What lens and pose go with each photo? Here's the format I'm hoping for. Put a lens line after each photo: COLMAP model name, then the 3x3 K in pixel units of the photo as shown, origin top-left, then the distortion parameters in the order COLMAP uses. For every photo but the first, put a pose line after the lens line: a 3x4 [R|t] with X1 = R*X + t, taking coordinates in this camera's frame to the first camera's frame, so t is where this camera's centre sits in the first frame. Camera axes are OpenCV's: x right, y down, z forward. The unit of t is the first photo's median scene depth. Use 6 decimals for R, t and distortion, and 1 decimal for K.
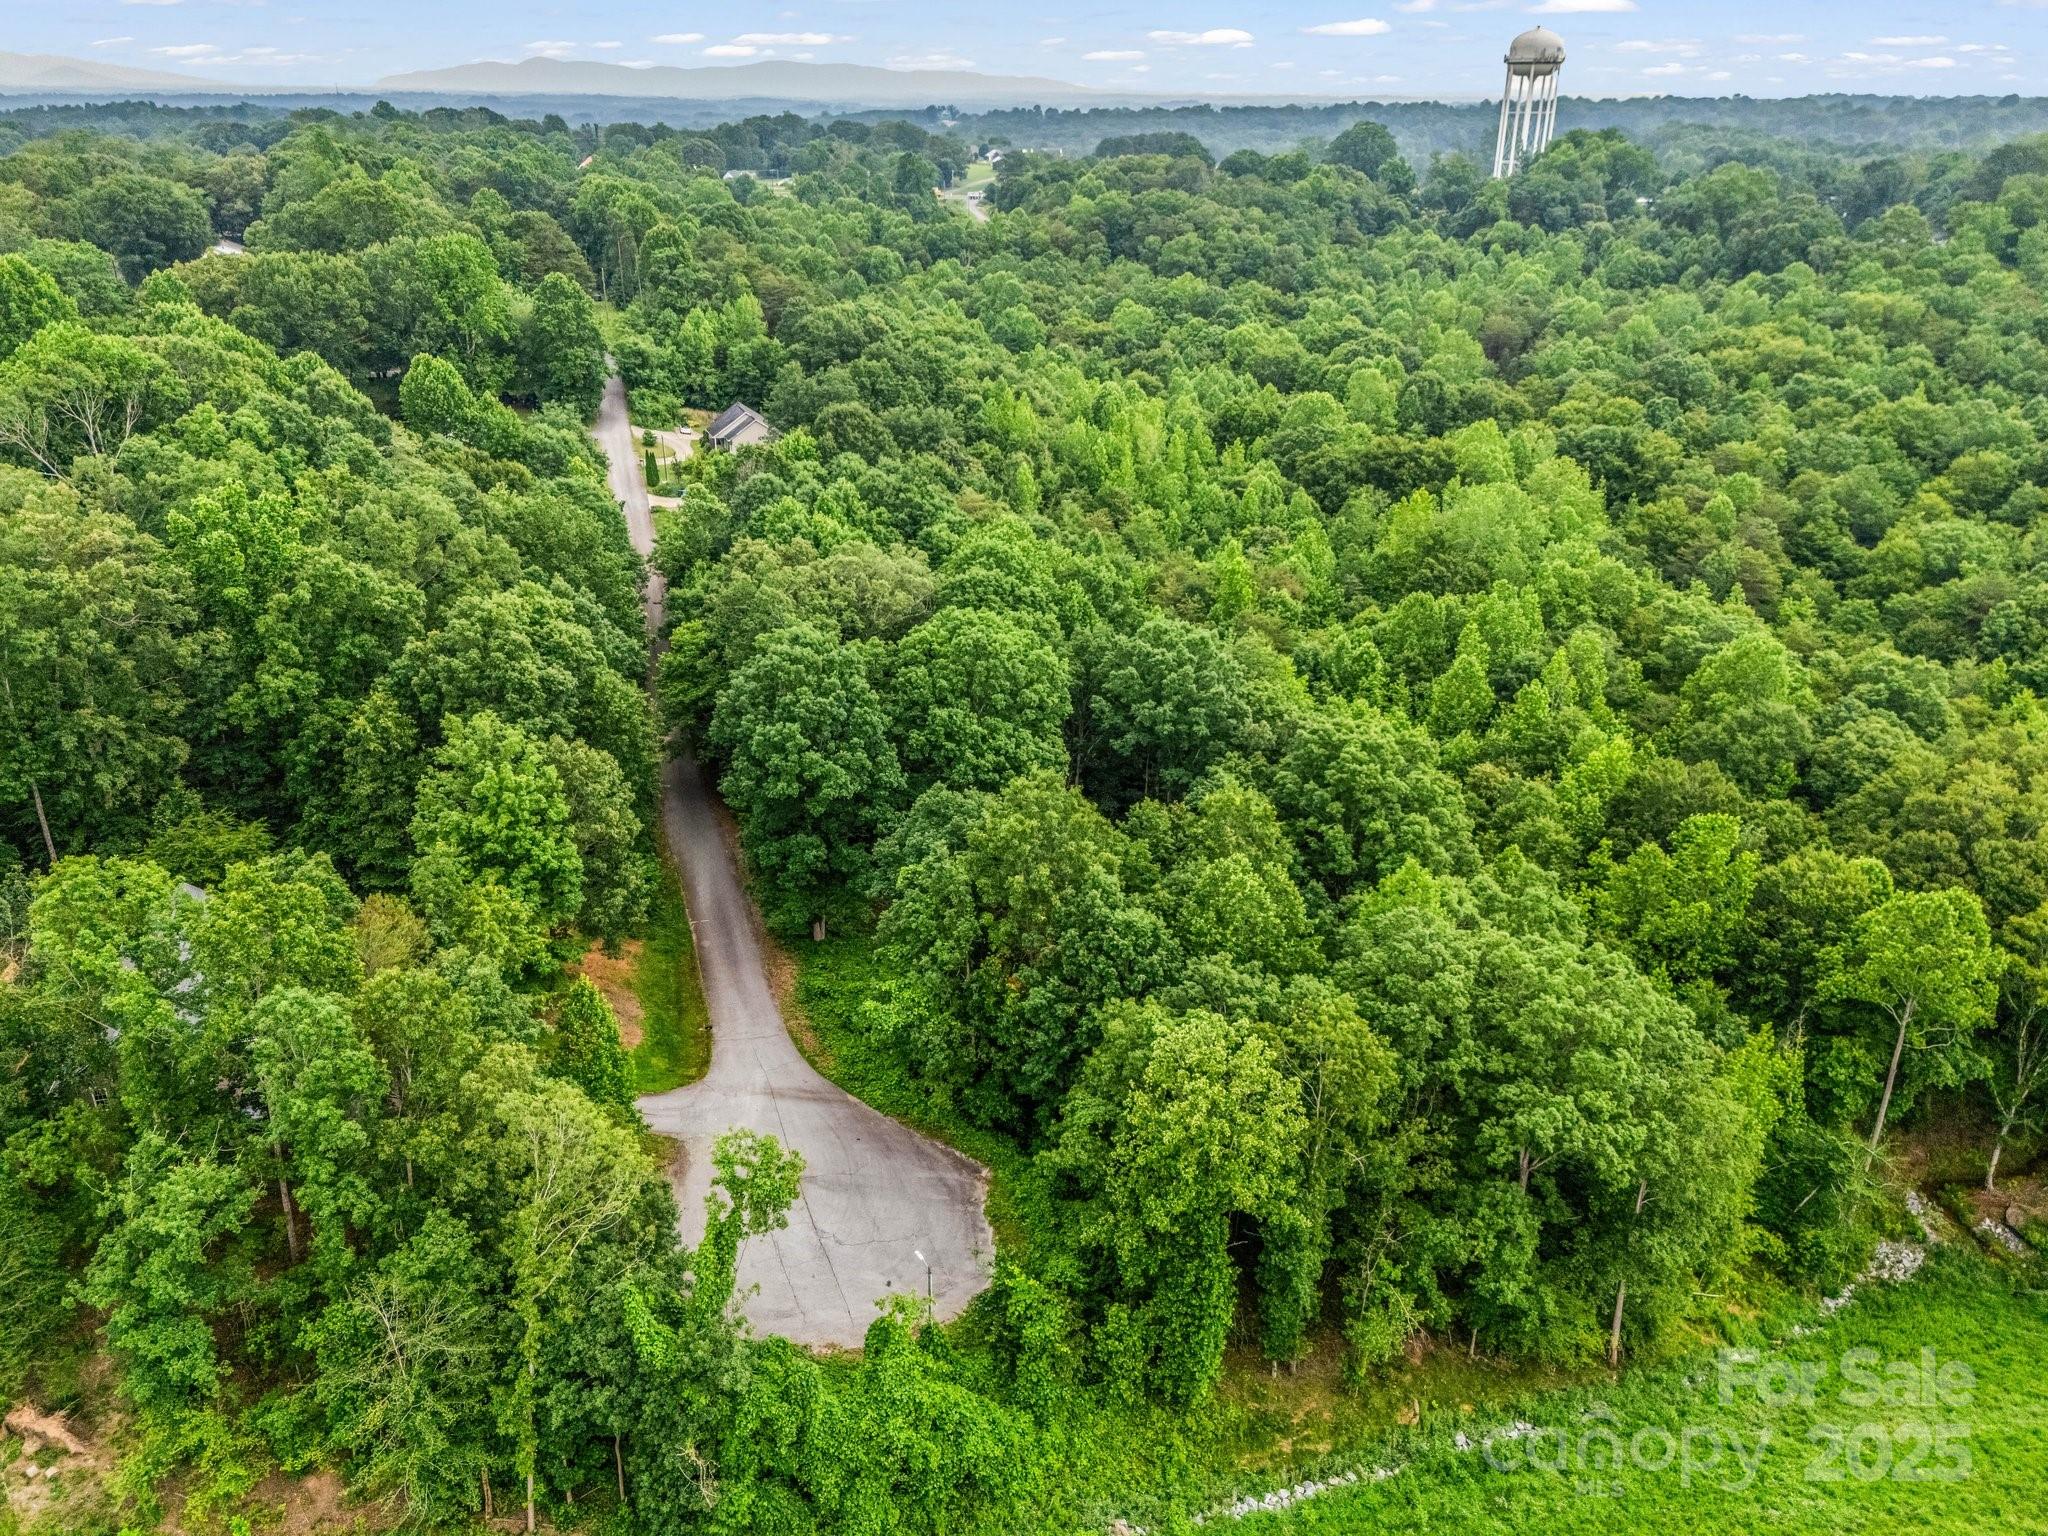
lens RADIAL K [[1464.4, 0, 1038.8], [0, 1464.4, 774.3], [0, 0, 1]] dist [0.053734, -0.034594]
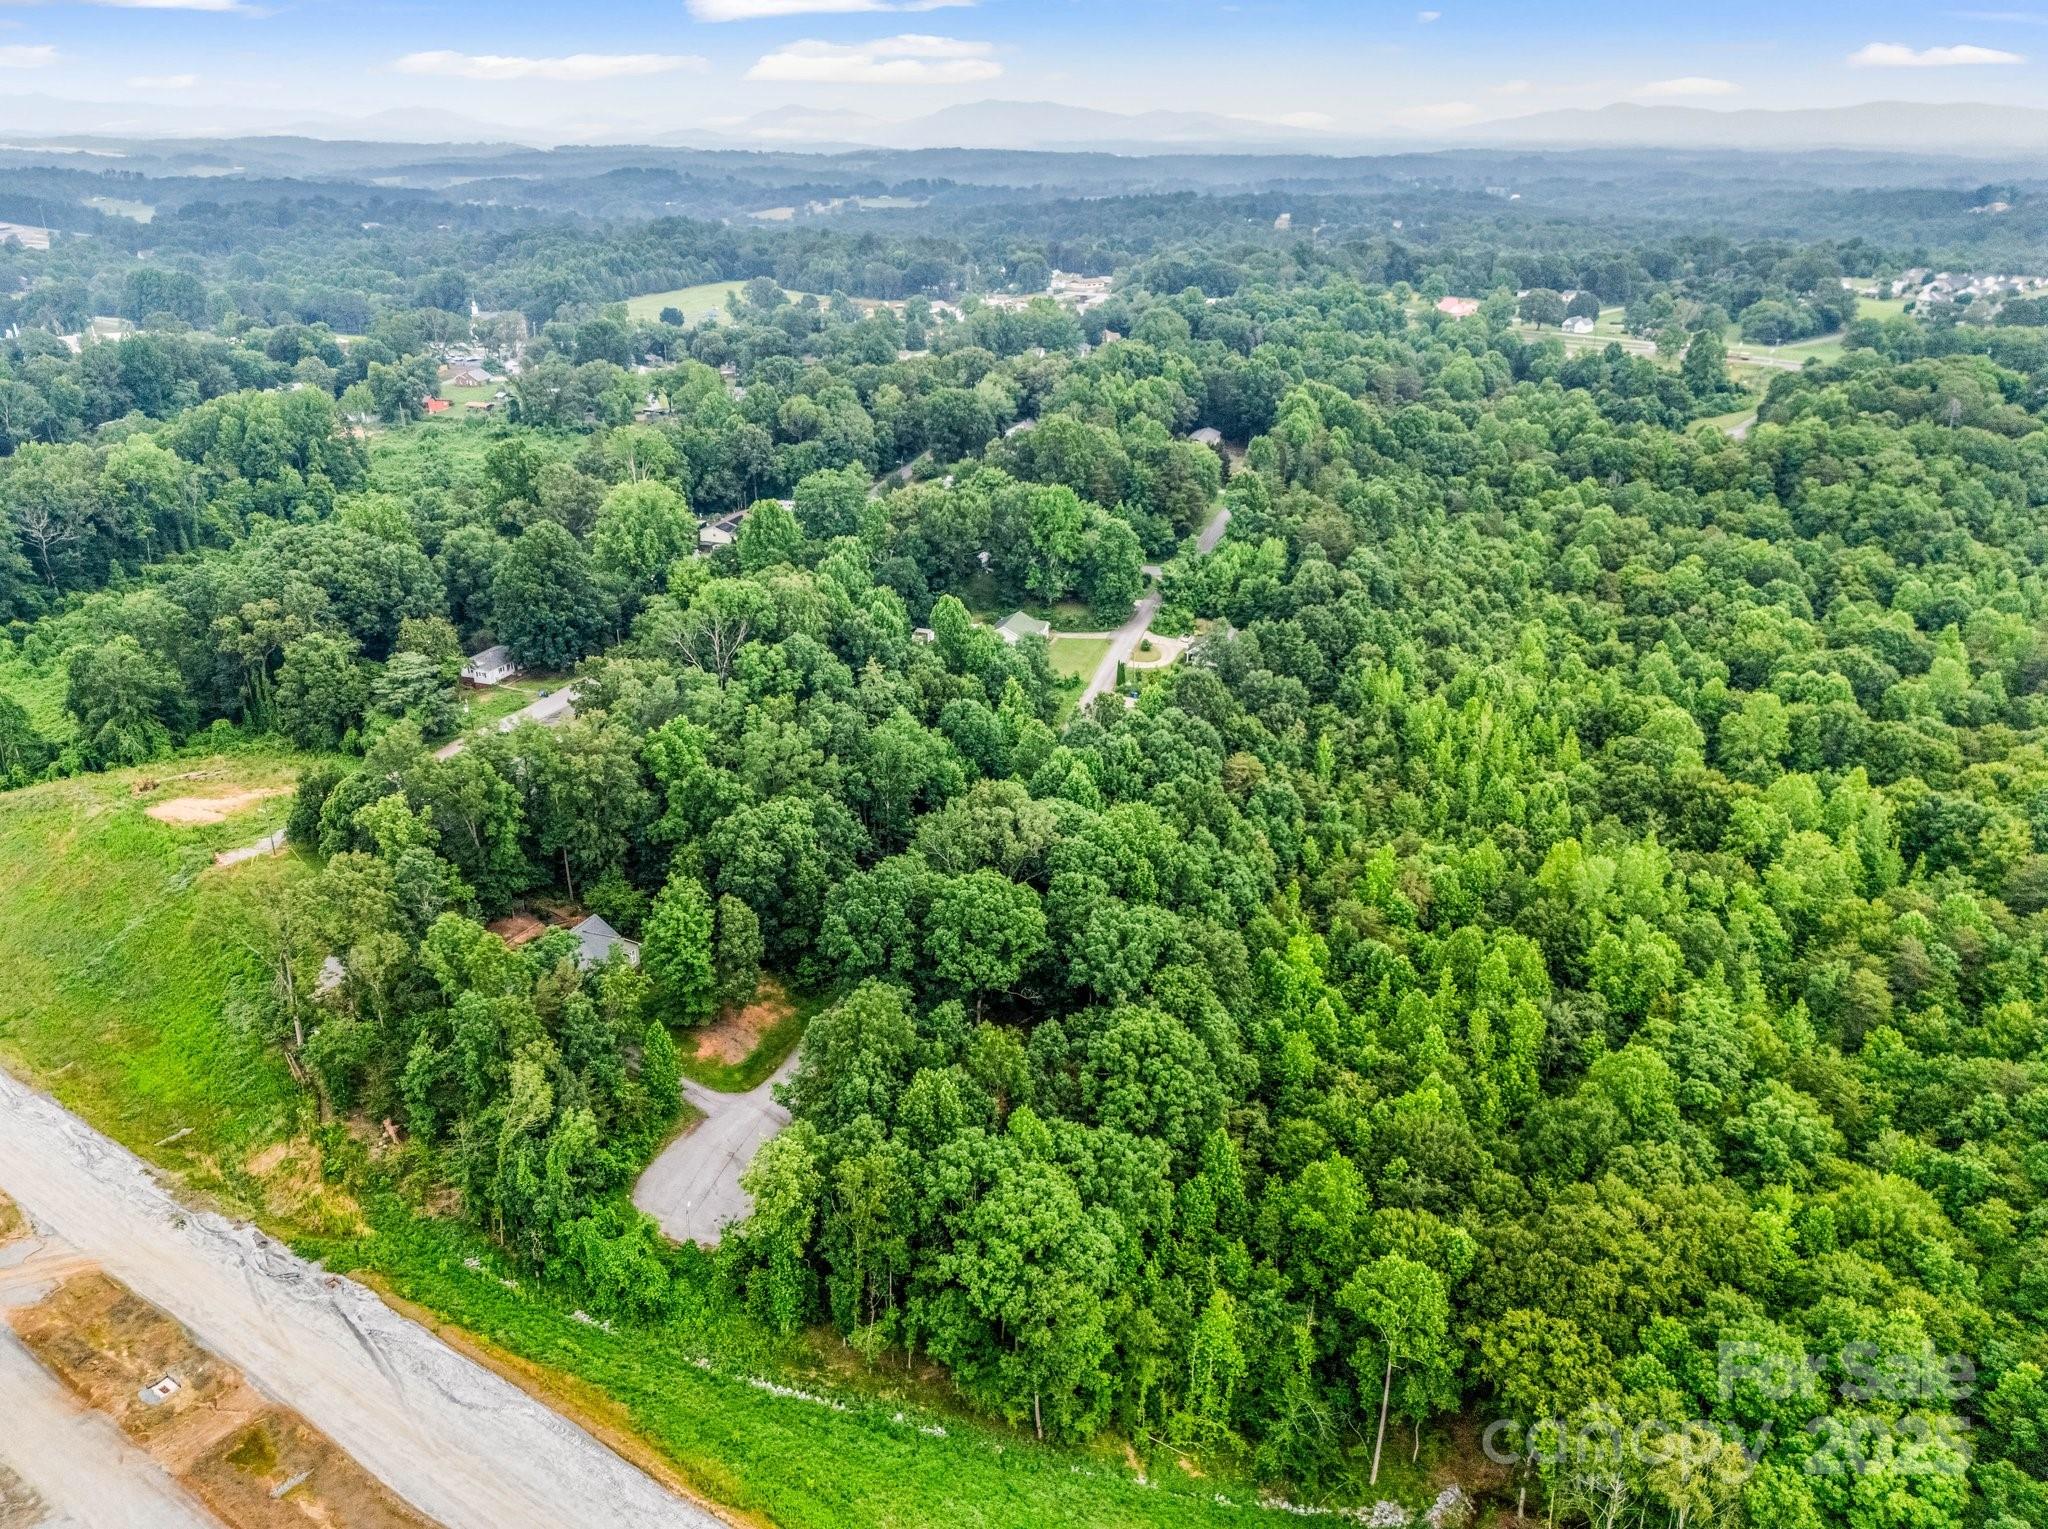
lens RADIAL K [[1506.0, 0, 1037.6], [0, 1506.0, 758.8], [0, 0, 1]] dist [0.074408, -0.064456]
pose [[0.819683, 0.224339, -0.527060, 0.906106], [-0.231586, 0.971354, 0.053288, -0.351183], [0.523916, 0.078380, 0.848156, -0.414183]]
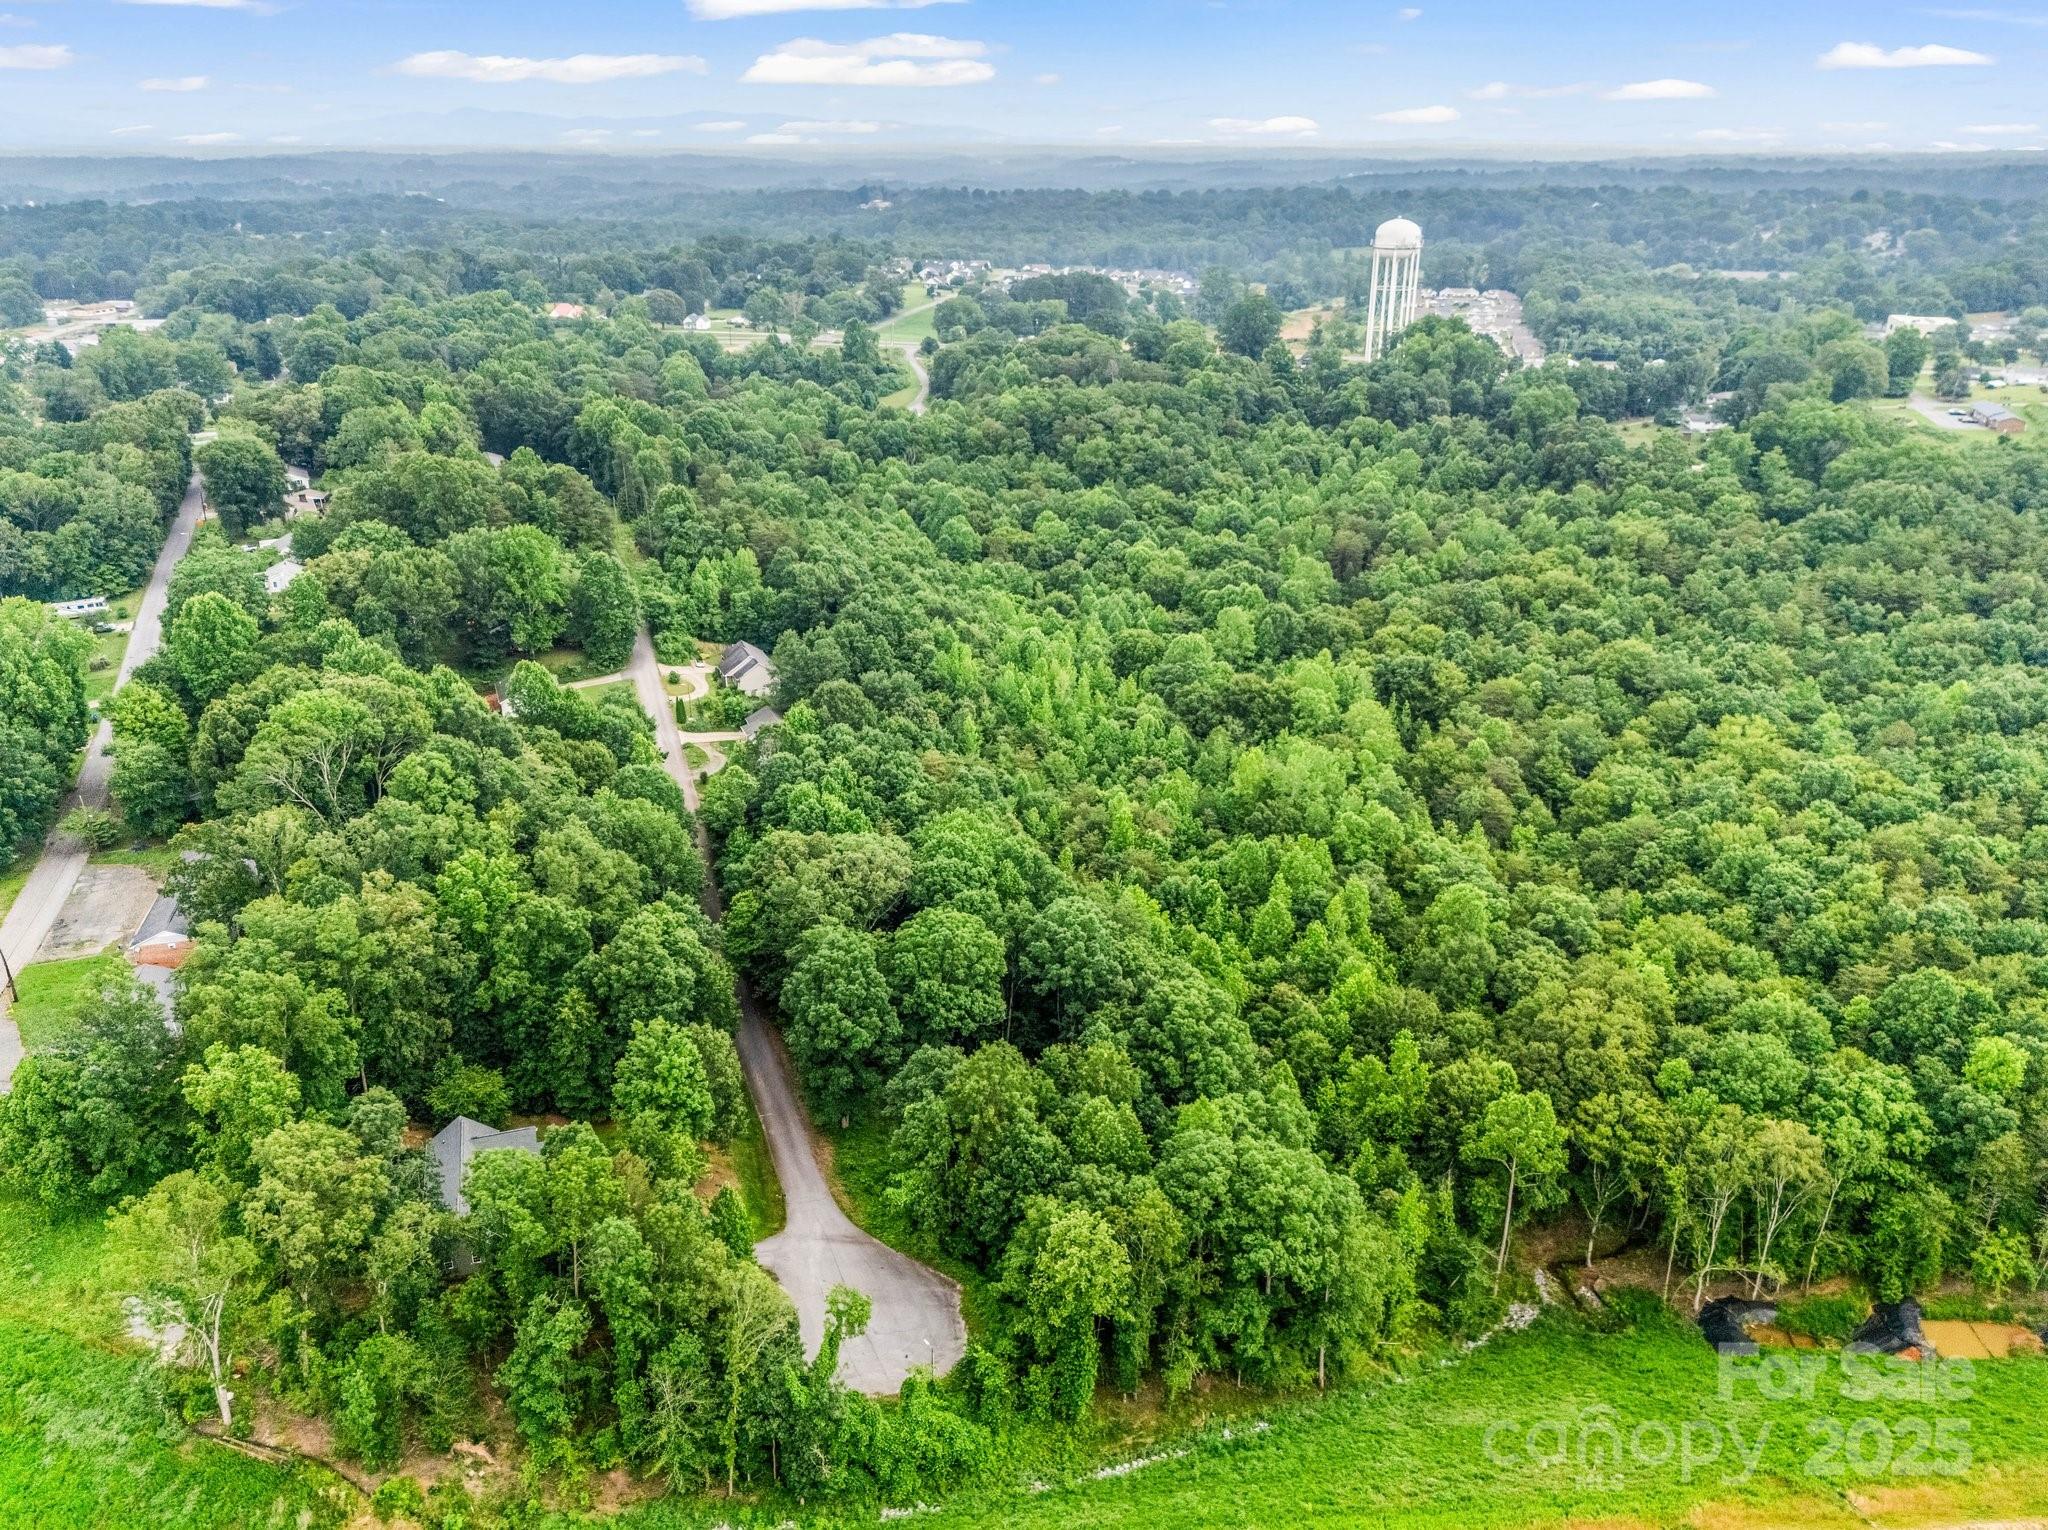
lens RADIAL K [[1506.0, 0, 1037.6], [0, 1506.0, 759.3], [0, 0, 1]] dist [0.074408, -0.064456]
pose [[0.999029, -0.015280, 0.041330, -0.007217], [0.015914, 0.999760, -0.015045, -0.256142], [-0.041090, 0.015689, 0.999032, -0.632611]]
